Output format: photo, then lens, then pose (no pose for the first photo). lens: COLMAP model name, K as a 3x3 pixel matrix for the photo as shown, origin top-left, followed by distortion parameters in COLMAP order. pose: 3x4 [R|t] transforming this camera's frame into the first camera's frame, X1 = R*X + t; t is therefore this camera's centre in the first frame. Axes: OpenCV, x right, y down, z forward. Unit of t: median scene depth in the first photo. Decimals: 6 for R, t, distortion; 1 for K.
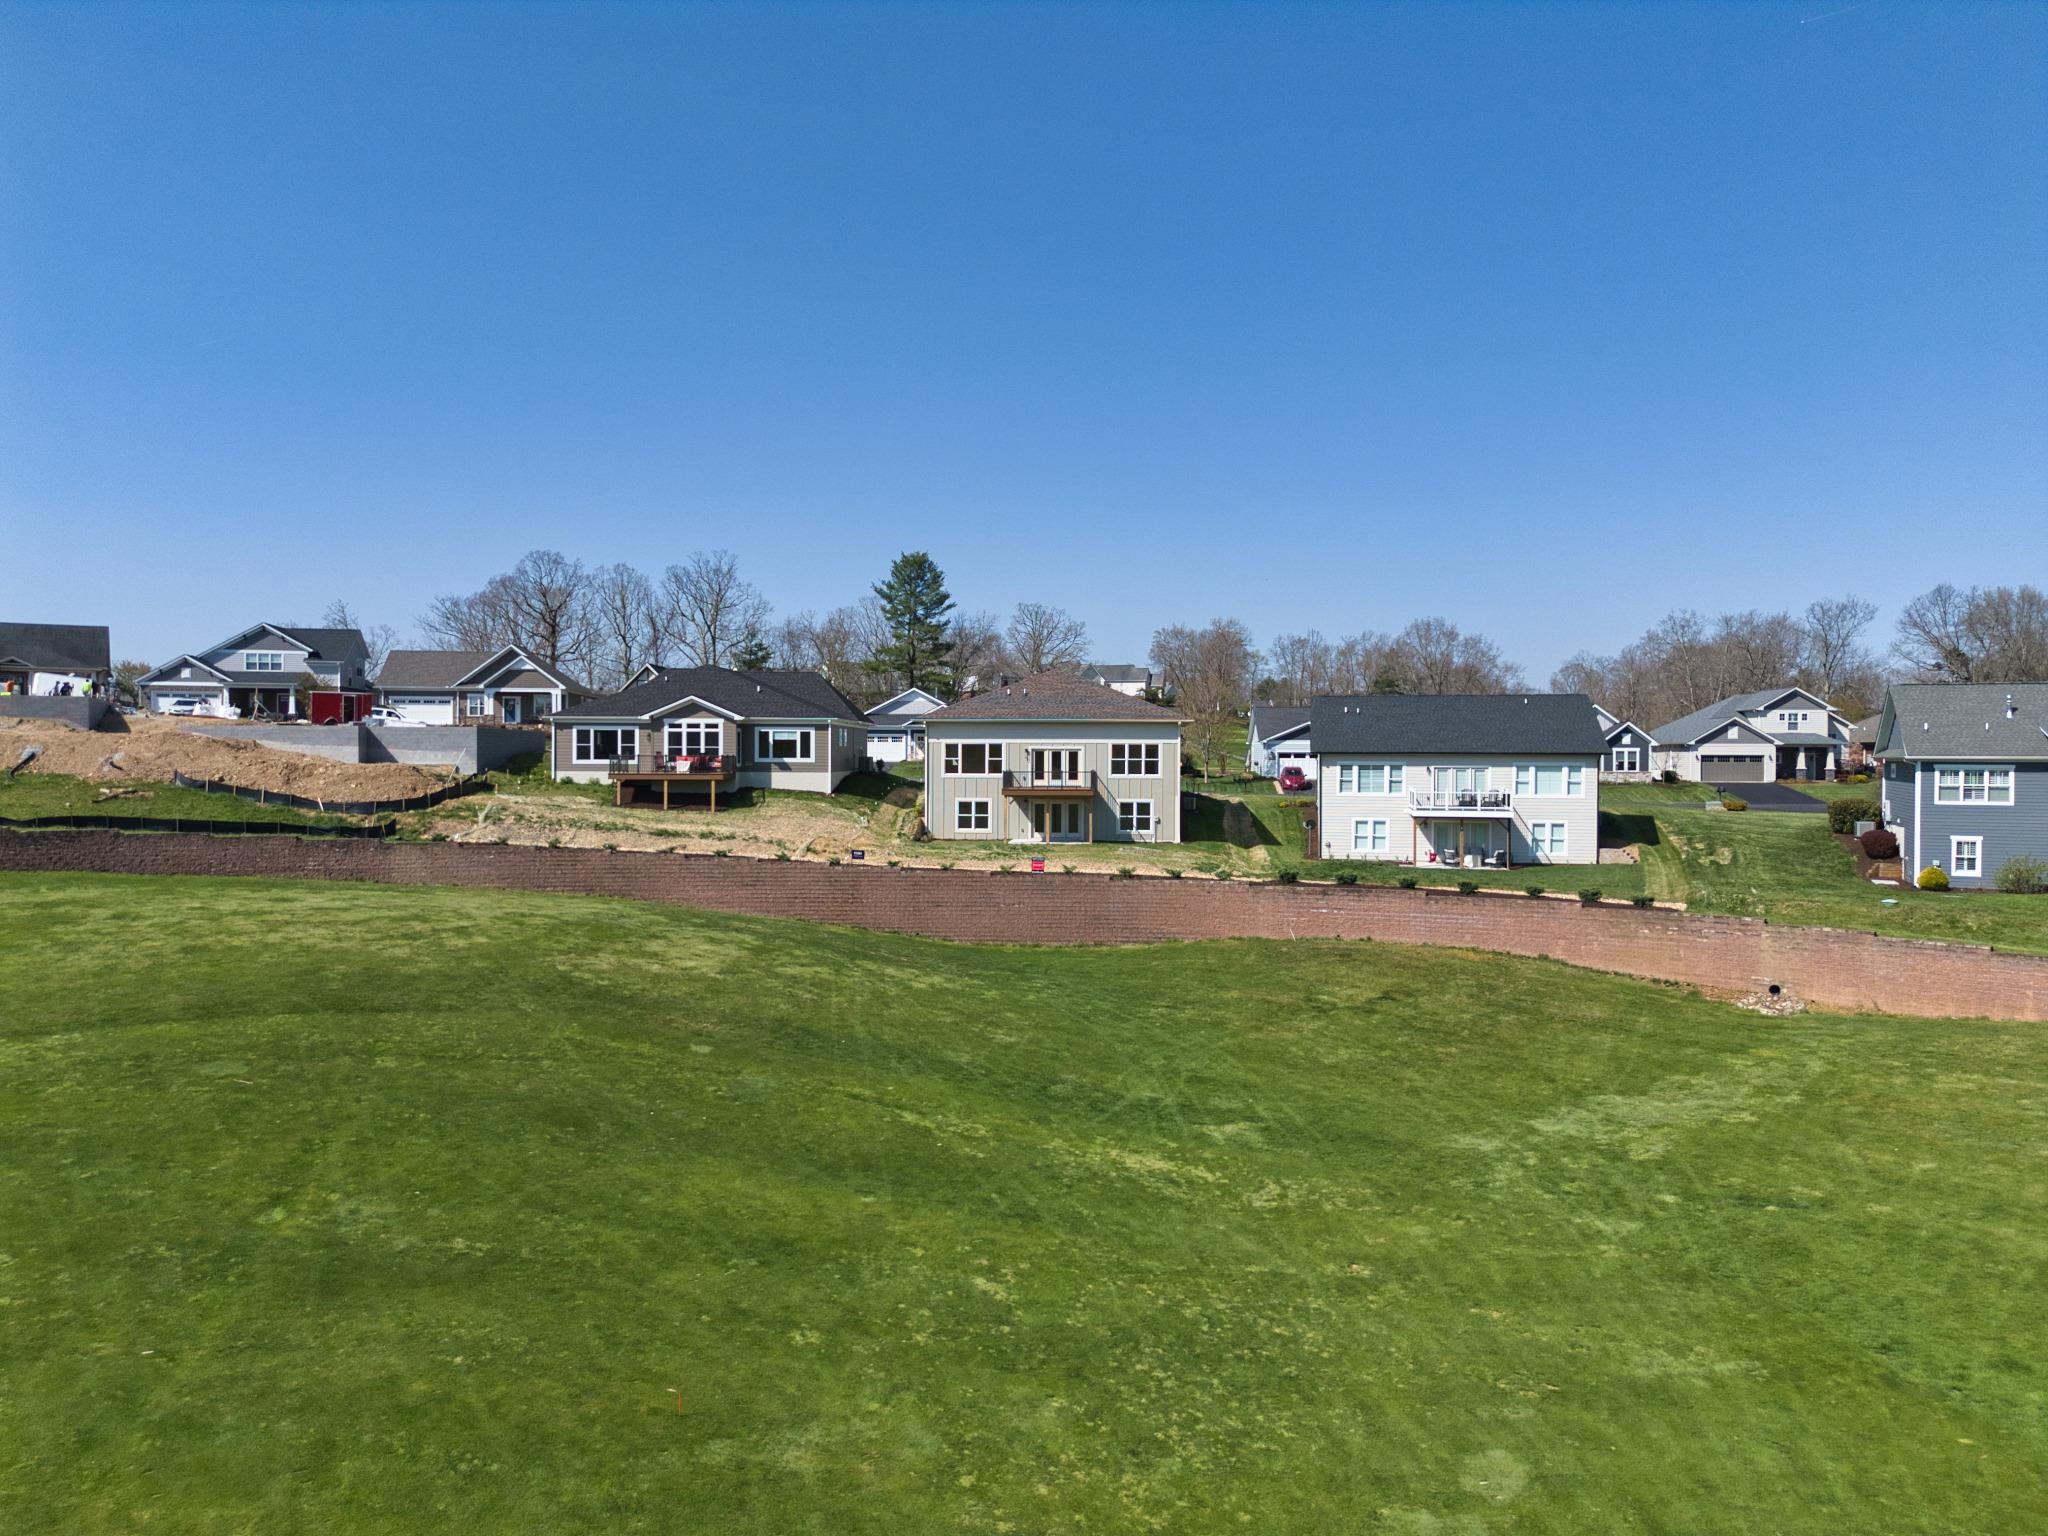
lens RADIAL K [[1437.1, 0, 1029.1], [0, 1437.1, 760.4], [0, 0, 1]] dist [0.086988, -0.096773]
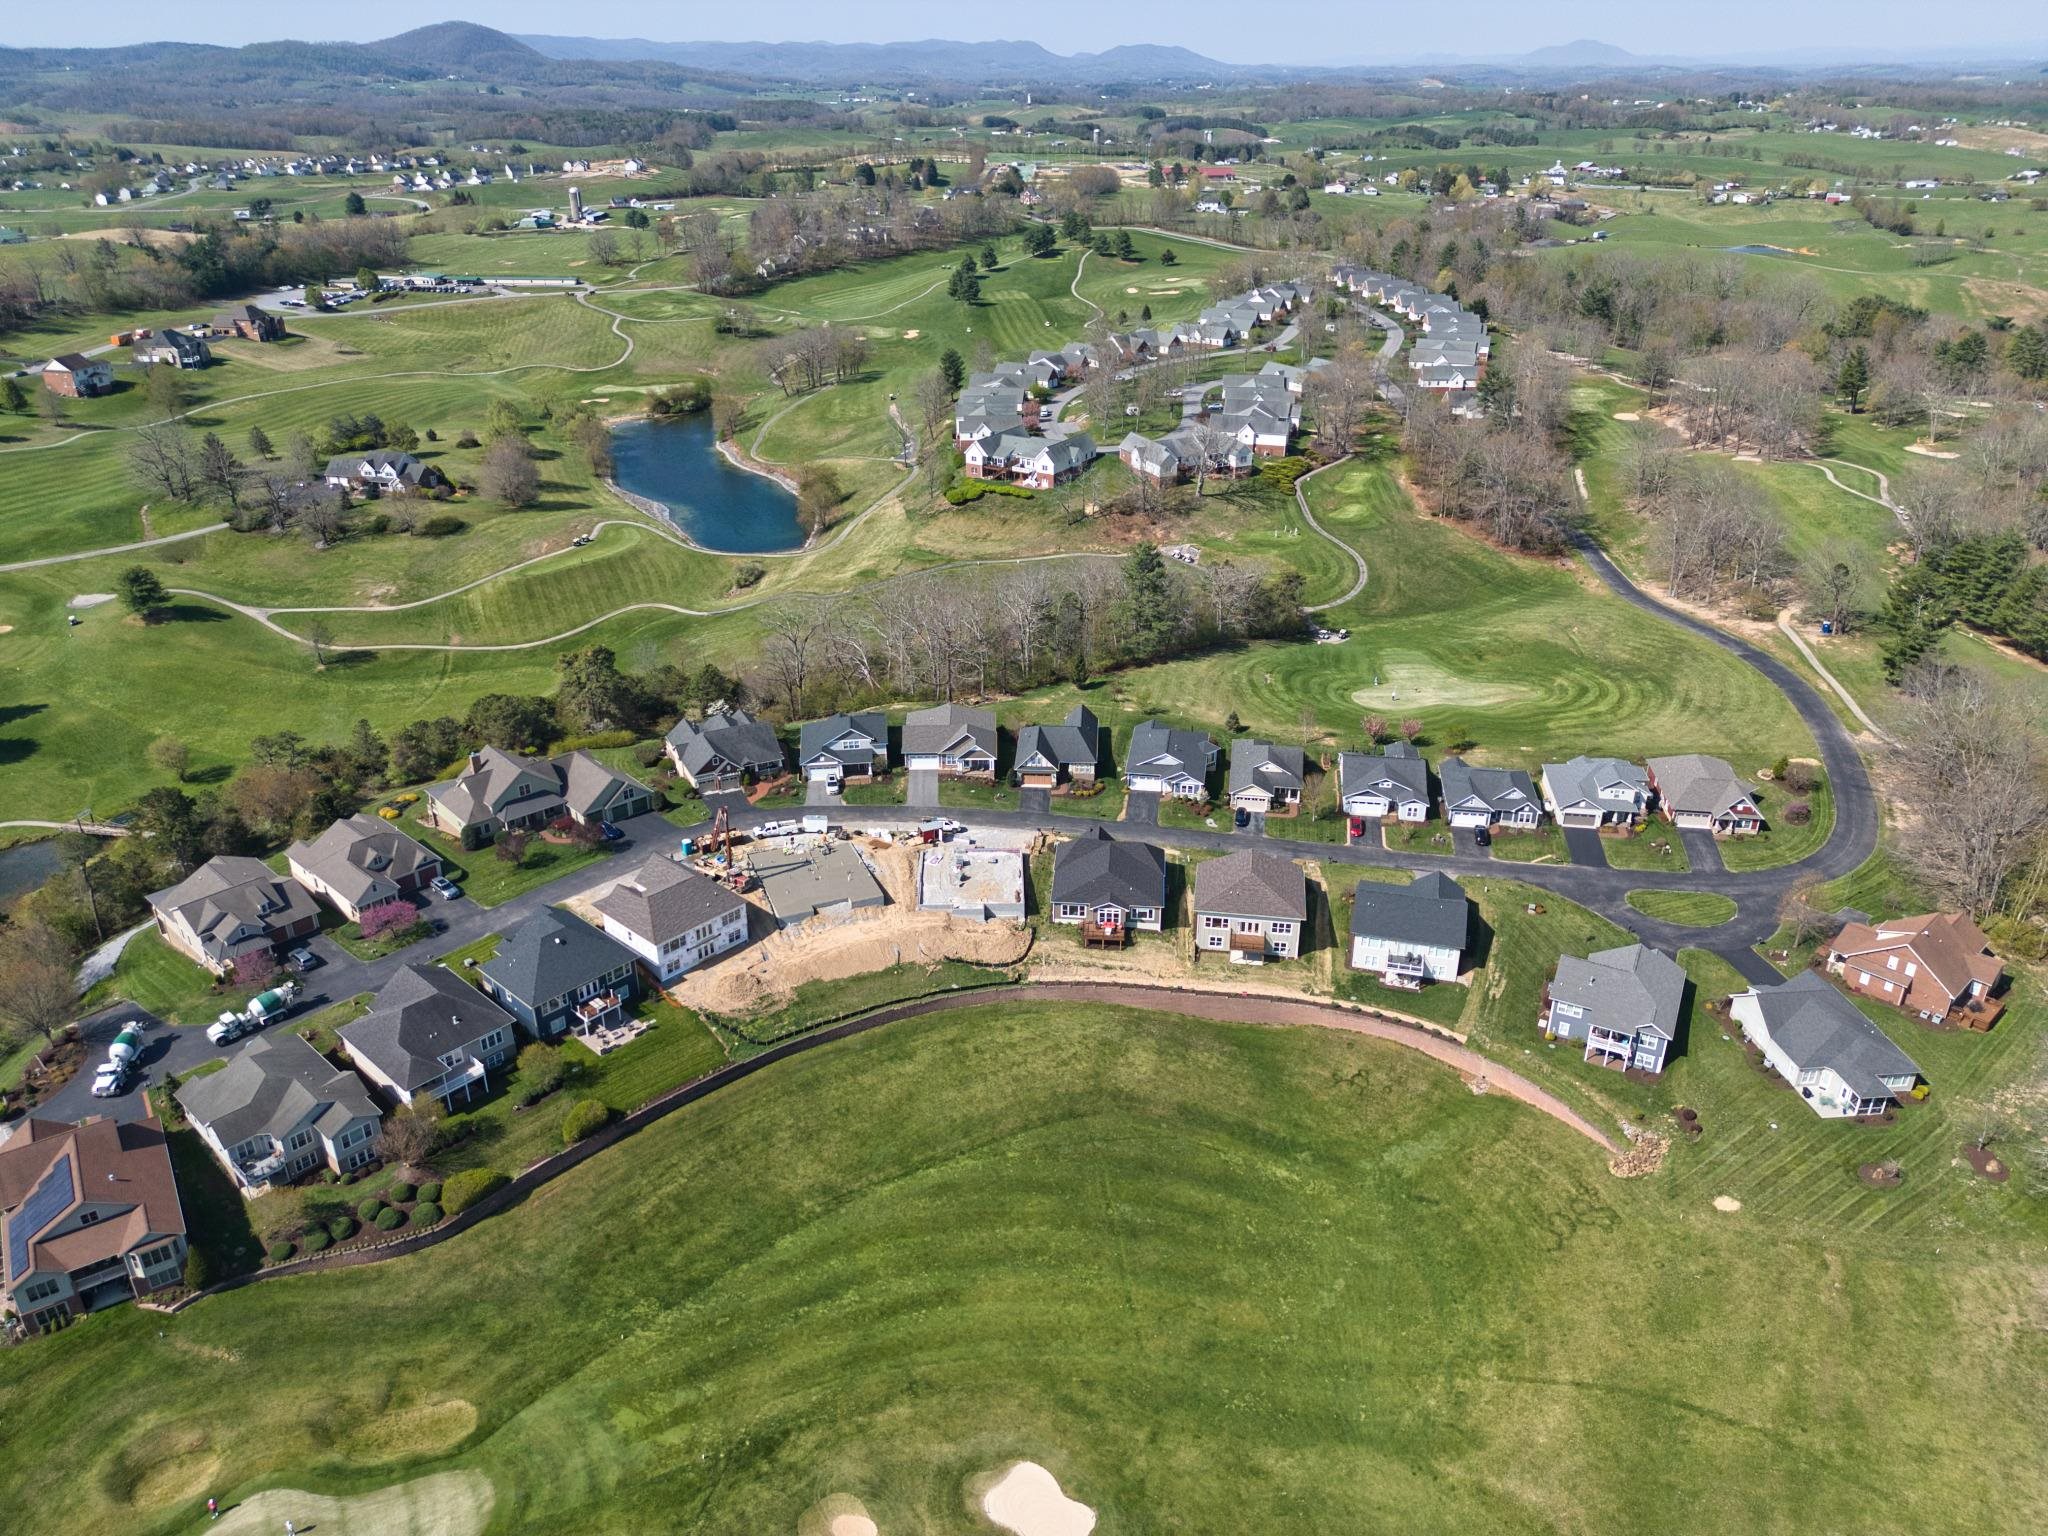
lens RADIAL K [[1414.3, 0, 1029.1], [0, 1414.3, 760.7], [0, 0, 1]] dist [0.105004, -0.199470]
pose [[0.997086, 0.024881, -0.072119, -0.199464], [0.007963, 0.906219, 0.422733, -1.343650], [0.075874, -0.422075, 0.903380, -1.191942]]
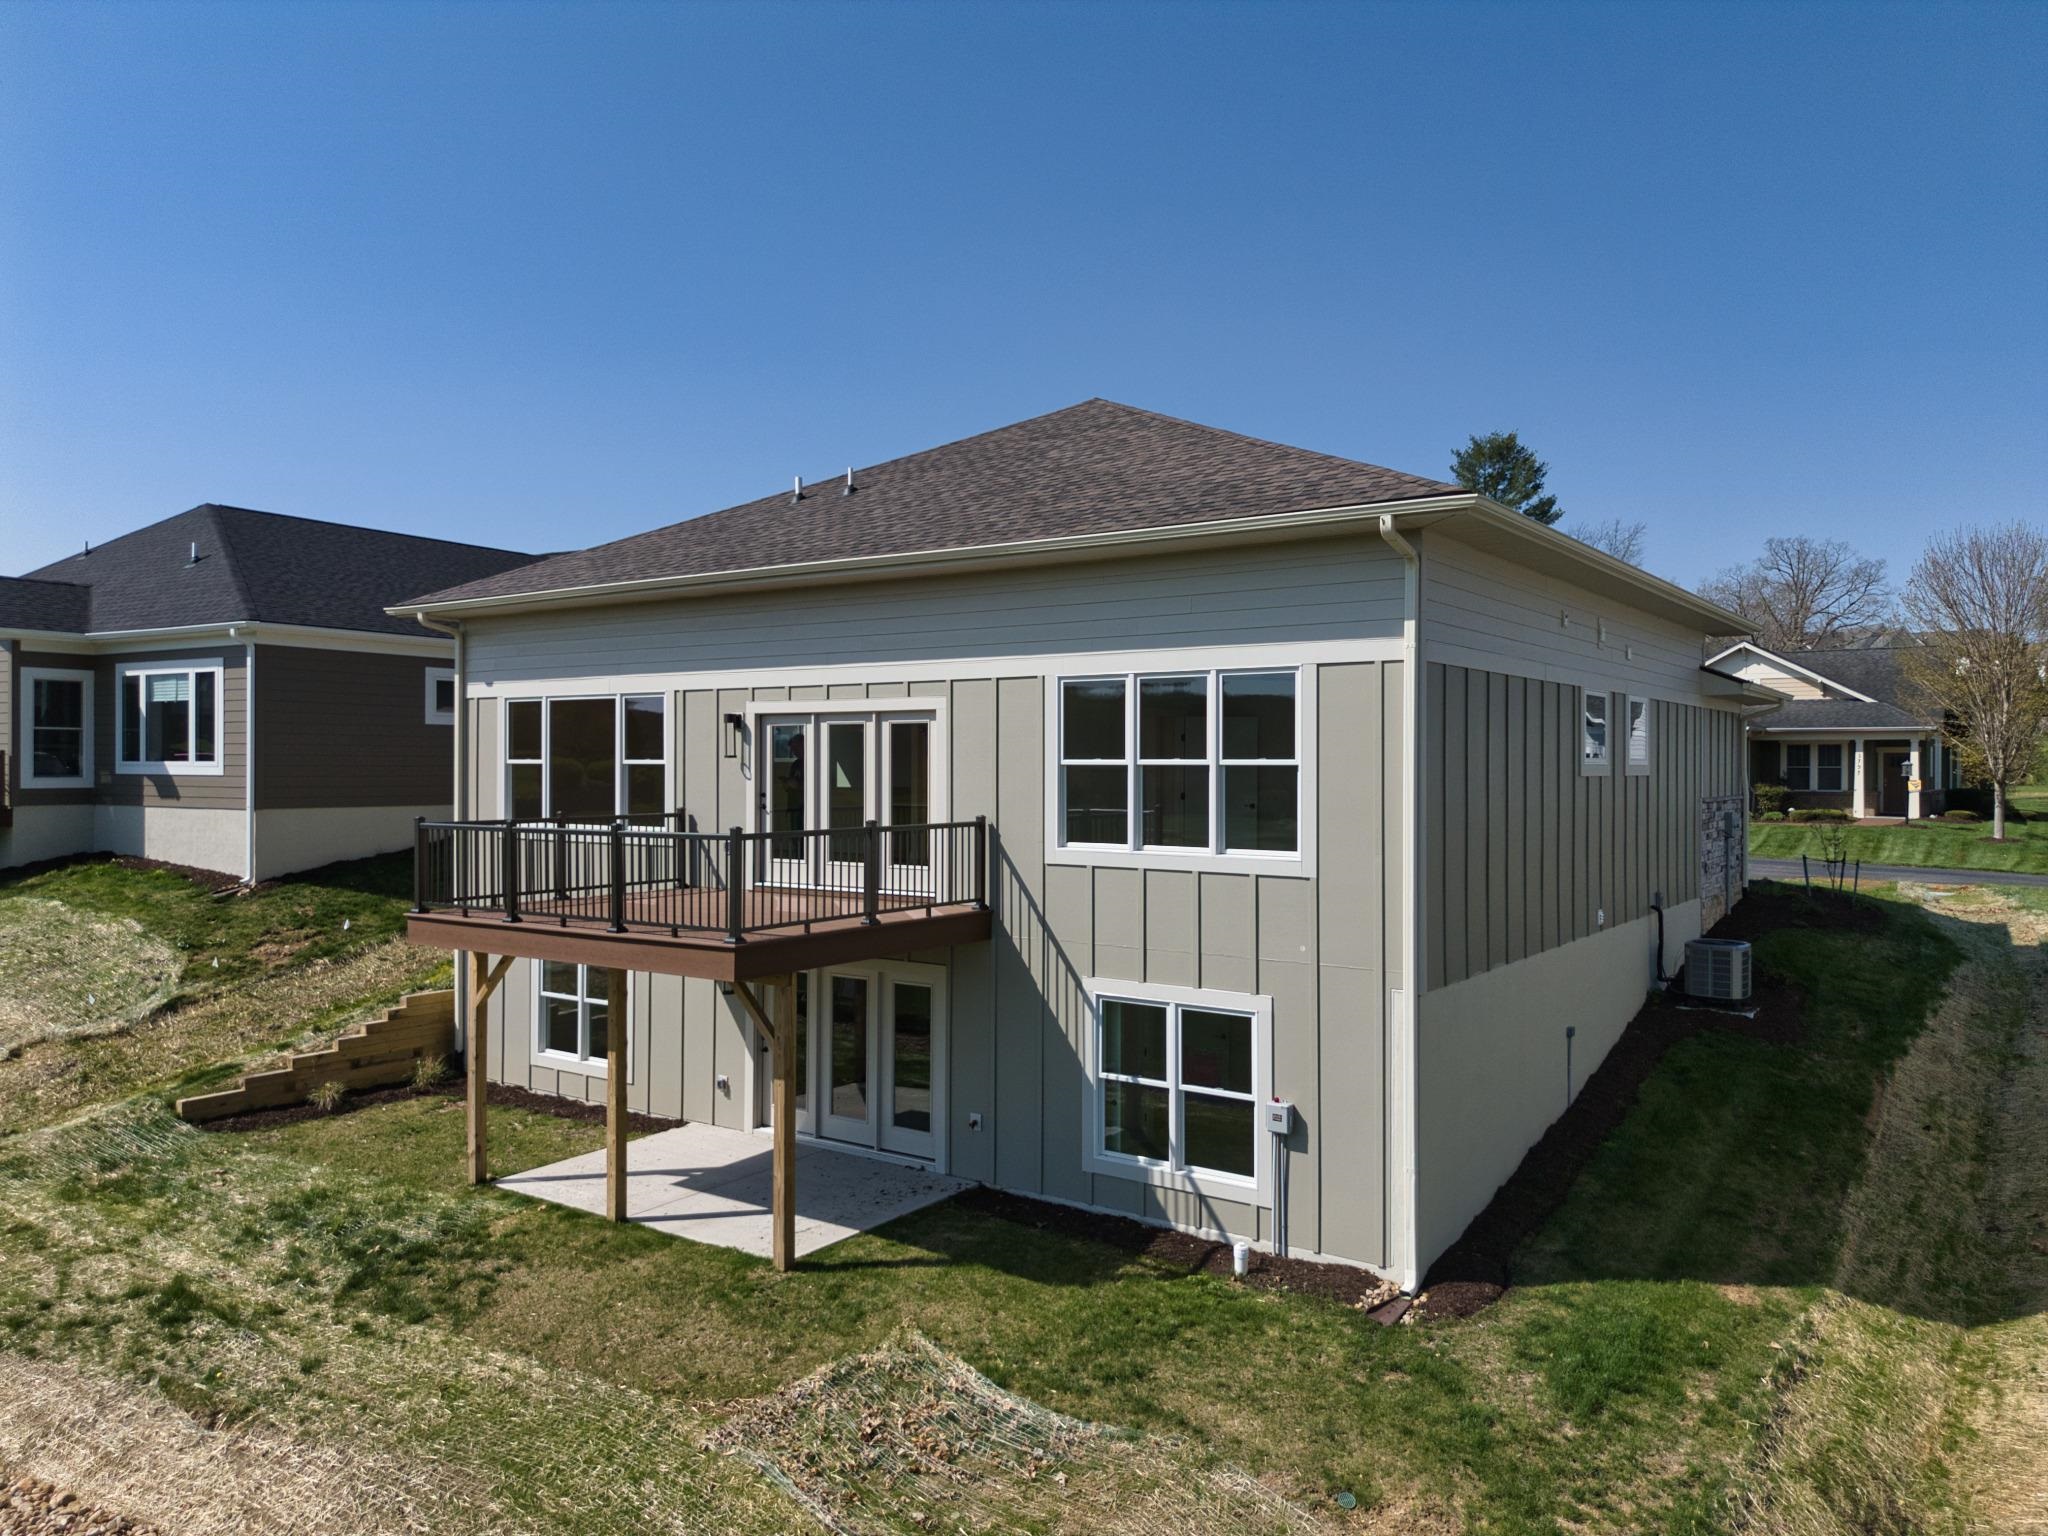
lens RADIAL K [[1442.8, 0, 1021.8], [0, 1442.8, 765.2], [0, 0, 1]] dist [0.077536, -0.072535]
pose [[0.860551, -0.001574, -0.509361, 0.148236], [-0.001163, 0.999987, -0.005054, 0.000573], [0.509363, 0.004942, 0.860538, 0.837320]]
